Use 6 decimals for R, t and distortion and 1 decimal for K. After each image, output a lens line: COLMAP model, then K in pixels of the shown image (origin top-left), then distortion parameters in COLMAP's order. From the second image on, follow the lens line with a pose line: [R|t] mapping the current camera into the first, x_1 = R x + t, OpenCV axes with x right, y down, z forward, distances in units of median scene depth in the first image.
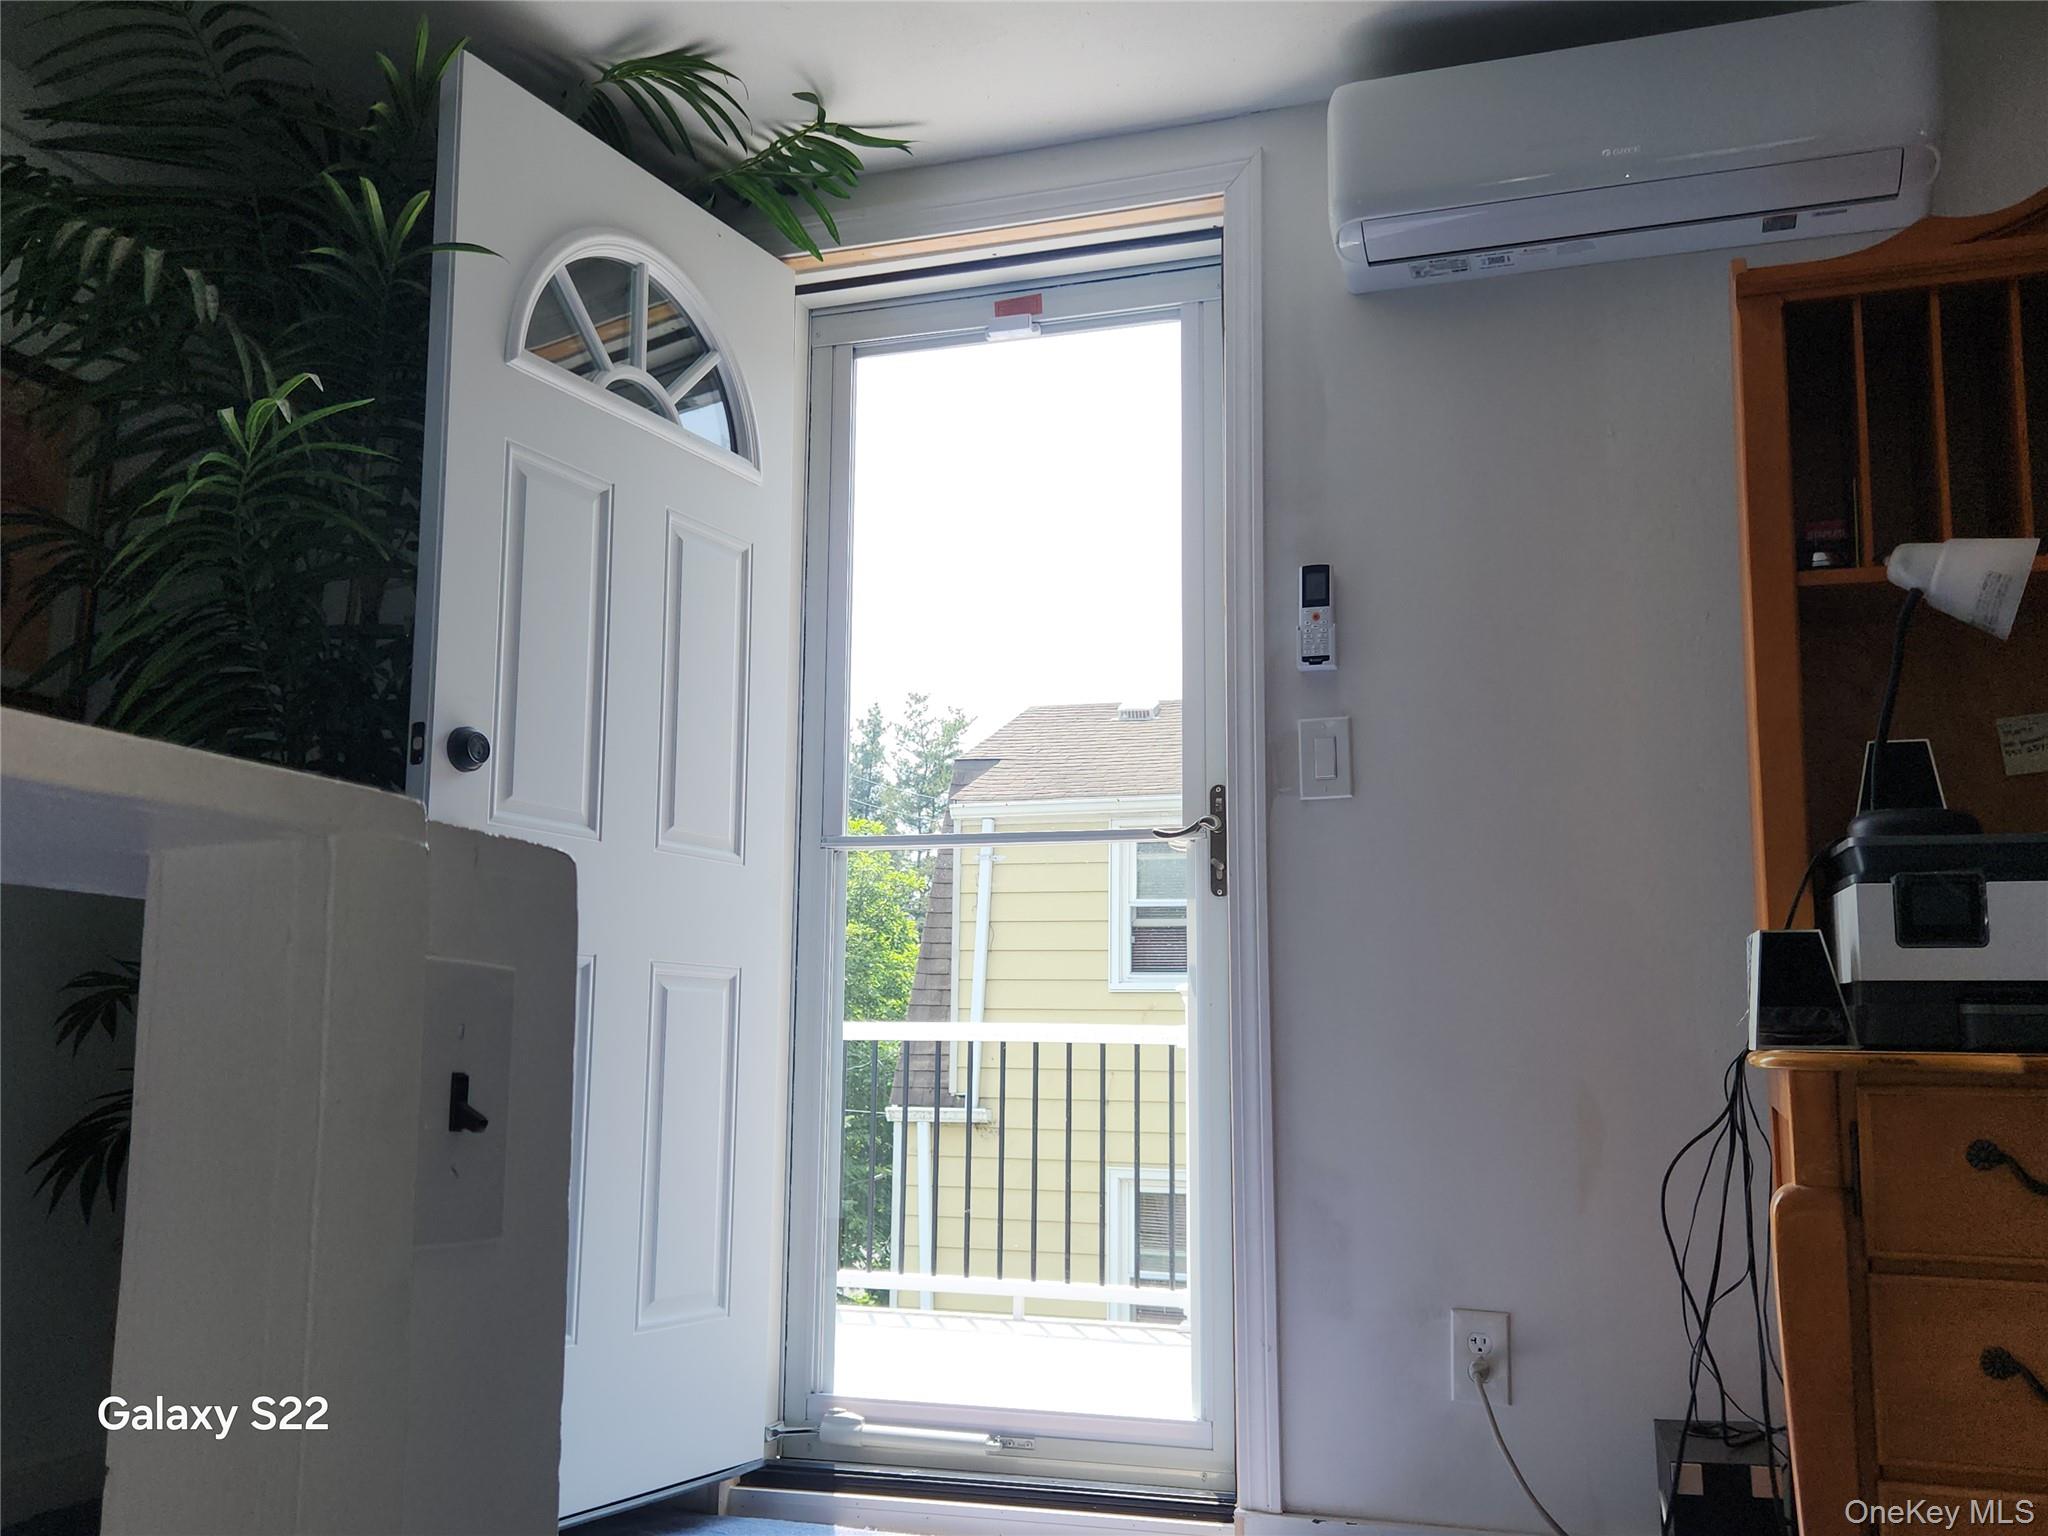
lens RADIAL K [[1882.7, 0, 1024.0], [0, 1882.7, 768.0], [0, 0, 1]] dist [0.070933, -0.004369]
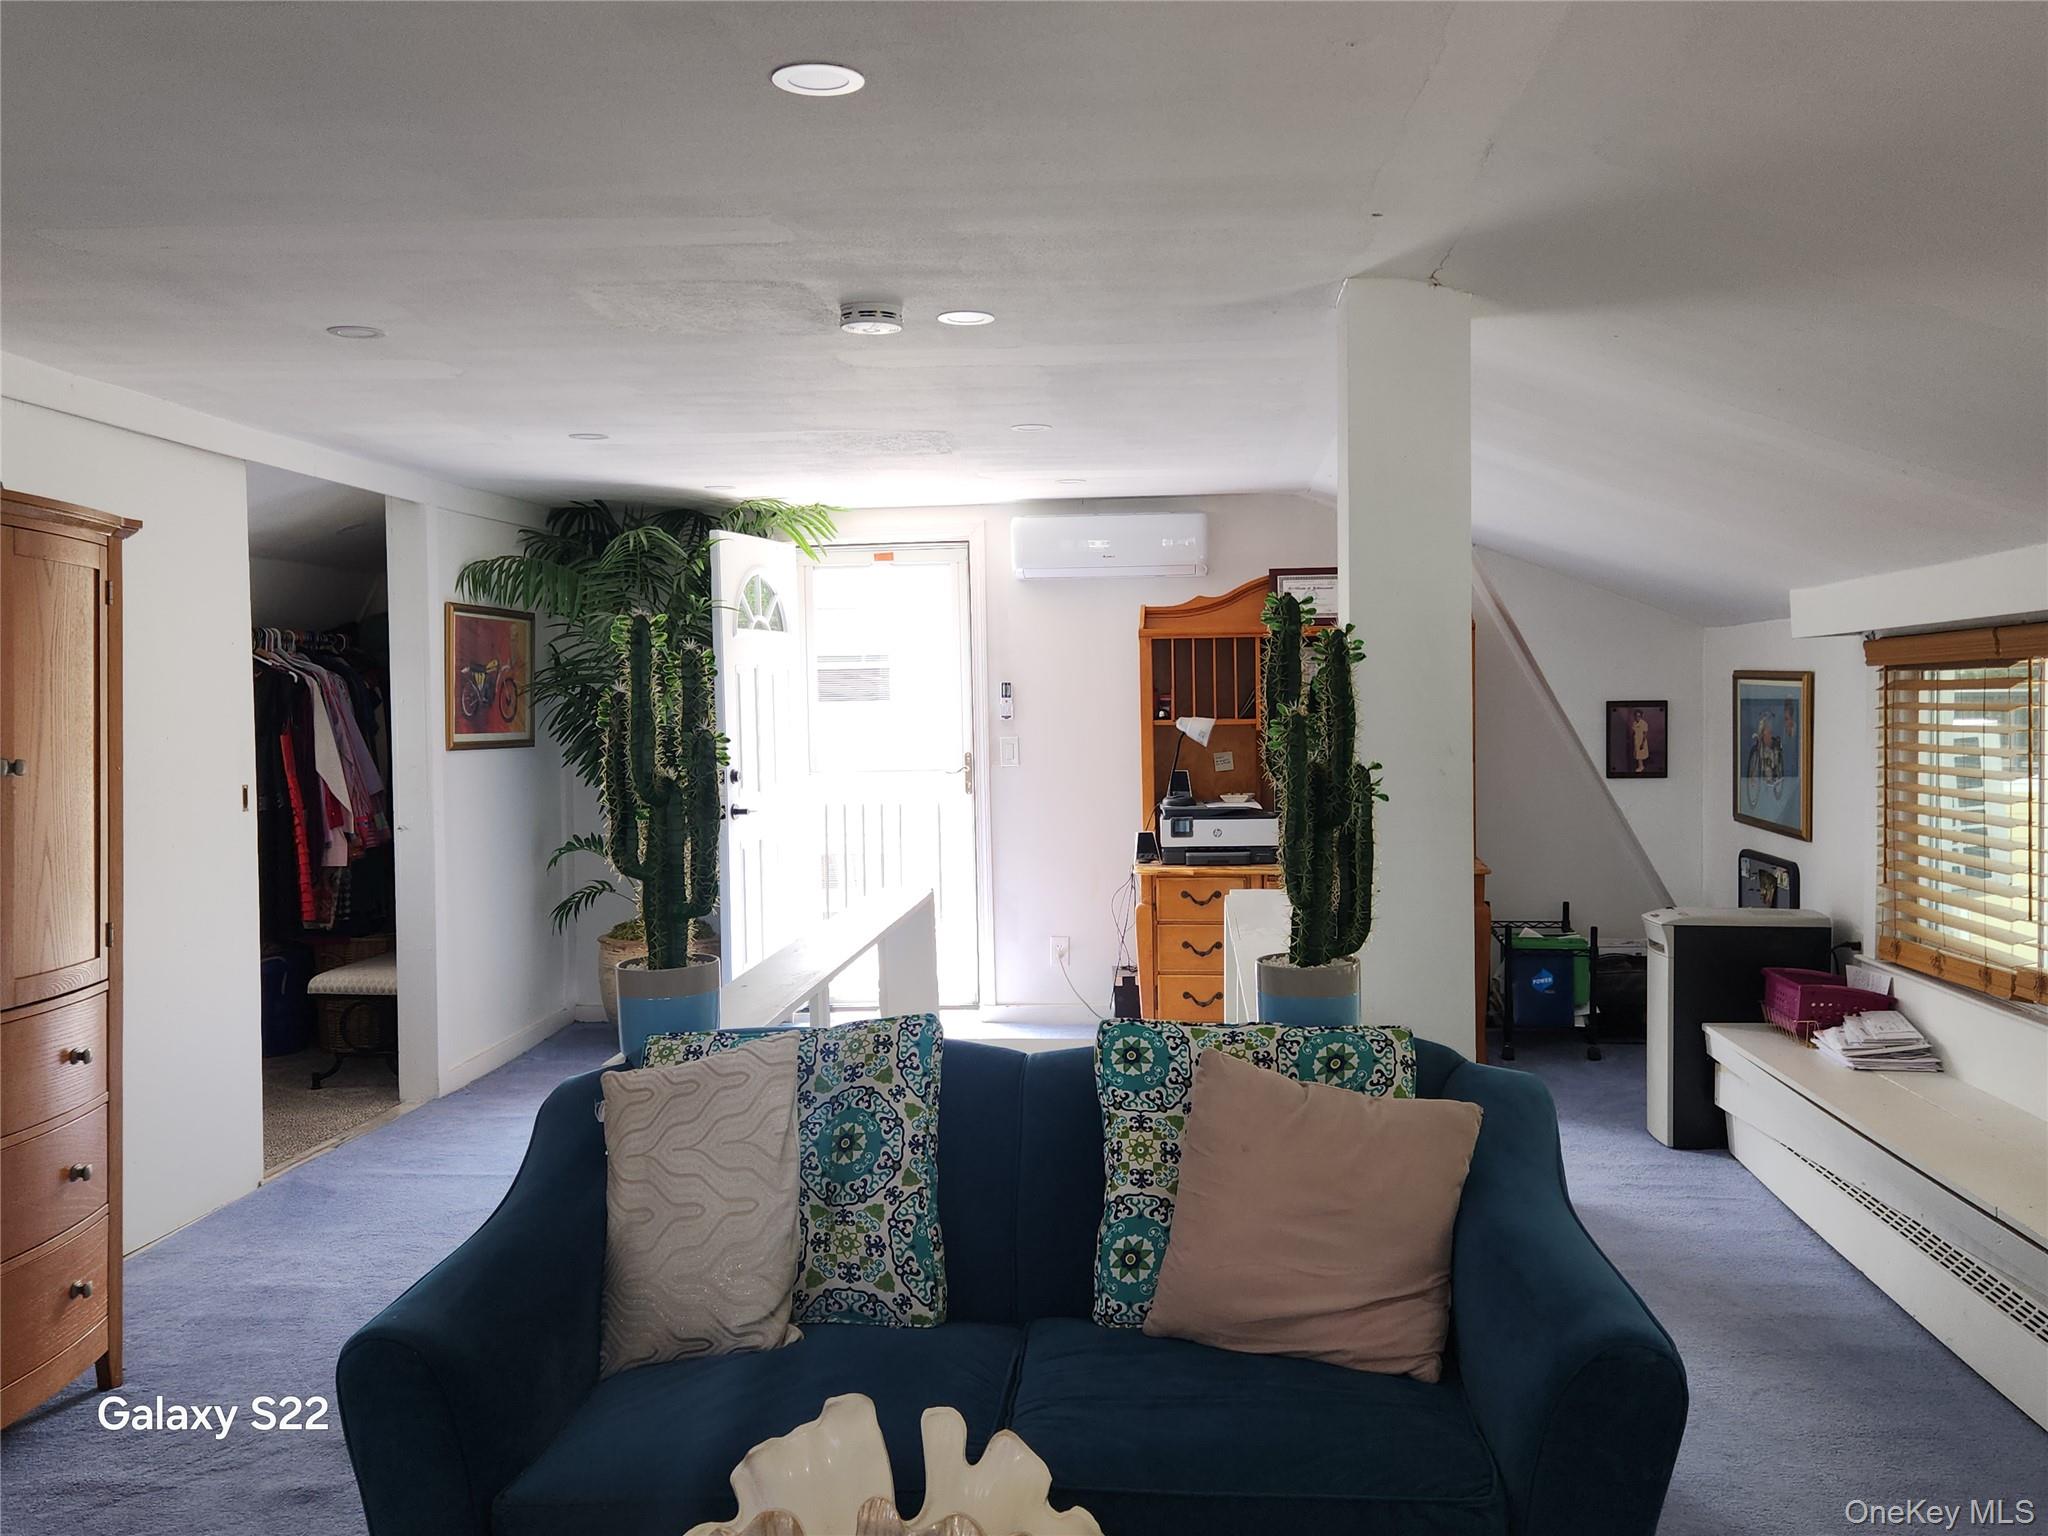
lens RADIAL K [[1377.3, 0, 1024.0], [0, 1377.3, 768.0], [0, 0, 1]] dist [0.000731, 0.000007]
pose [[0.977492, -0.030712, 0.208723, -0.335064], [-0.003806, 0.986618, 0.163002, -0.424571], [-0.210936, -0.160128, 0.964295, -1.334856]]
